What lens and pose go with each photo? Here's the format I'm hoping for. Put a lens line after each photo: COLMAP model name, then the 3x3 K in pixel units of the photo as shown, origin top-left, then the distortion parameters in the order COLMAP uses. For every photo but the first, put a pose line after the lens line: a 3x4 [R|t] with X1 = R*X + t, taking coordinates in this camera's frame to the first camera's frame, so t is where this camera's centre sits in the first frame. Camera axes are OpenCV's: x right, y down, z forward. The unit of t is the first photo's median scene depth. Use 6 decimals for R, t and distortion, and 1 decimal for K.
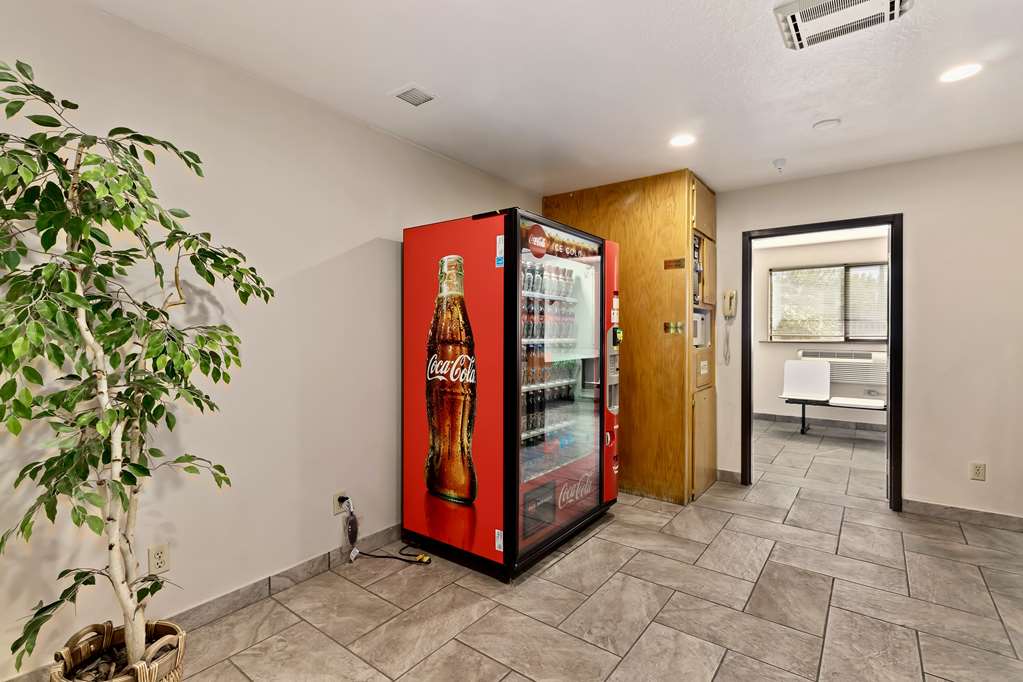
lens RADIAL K [[474.1, 0, 512.9], [0, 474.1, 327.4], [0, 0, 1]] dist [-0.000436, 0.000028]
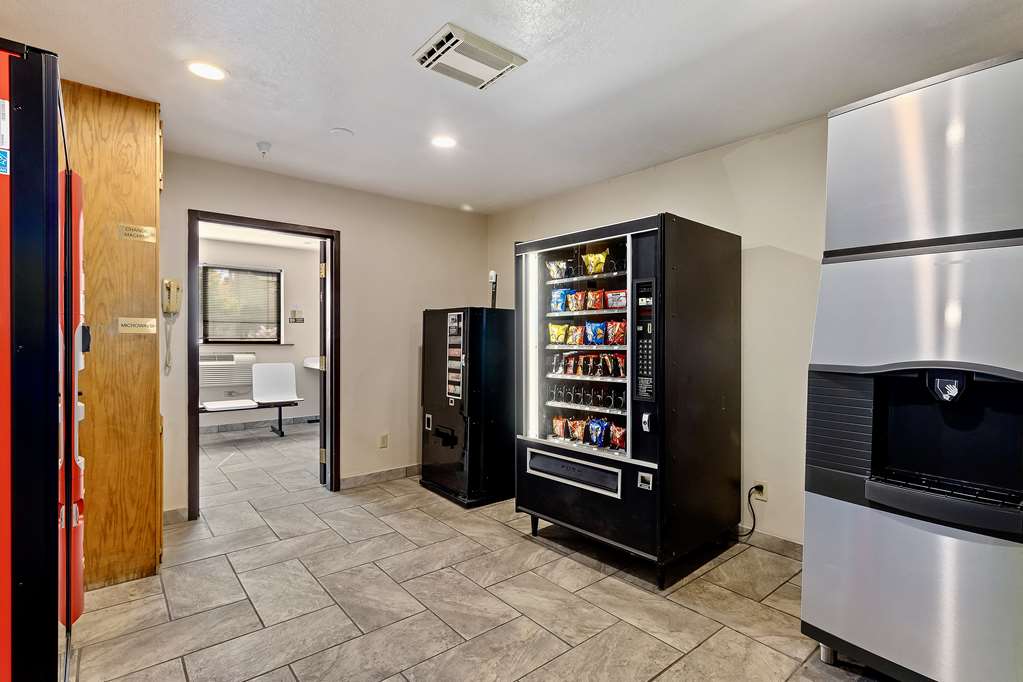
lens RADIAL K [[491.7, 0, 511.5], [0, 491.7, 341.0], [0, 0, 1]] dist [0.000246, -0.000196]
pose [[0.228535, -0.004626, 0.973525, -0.248340], [-0.019802, 0.999760, 0.009399, 0.005468], [-0.973334, -0.021426, 0.228389, 0.326156]]
